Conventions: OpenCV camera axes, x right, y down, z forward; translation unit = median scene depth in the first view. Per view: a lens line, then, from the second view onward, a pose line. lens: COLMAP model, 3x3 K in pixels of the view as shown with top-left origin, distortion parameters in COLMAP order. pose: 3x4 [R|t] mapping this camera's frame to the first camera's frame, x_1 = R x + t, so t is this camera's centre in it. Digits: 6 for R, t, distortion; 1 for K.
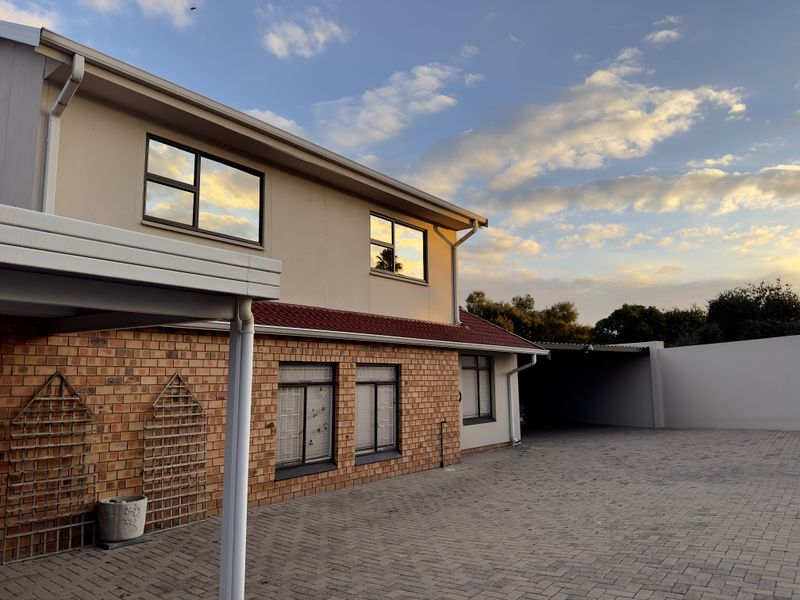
lens RADIAL K [[563.9, 0, 401.5], [0, 563.9, 292.9], [0, 0, 1]] dist [0.034271, -0.026410]
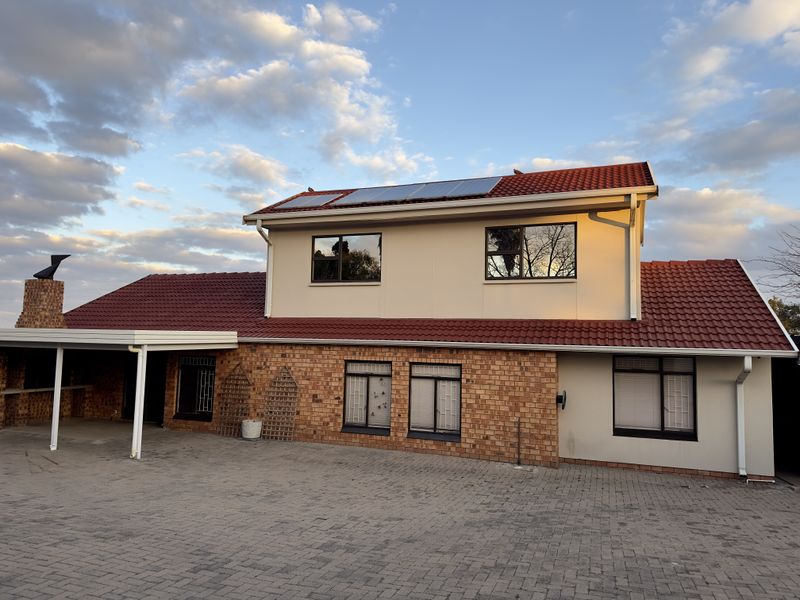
lens RADIAL K [[563.9, 0, 404.1], [0, 563.9, 302.0], [0, 0, 1]] dist [0.034271, -0.026410]
pose [[0.288277, -0.064291, -0.955386, 1.151868], [0.115304, 0.992814, -0.032018, 0.023259], [0.950580, -0.100929, 0.293619, 0.587893]]
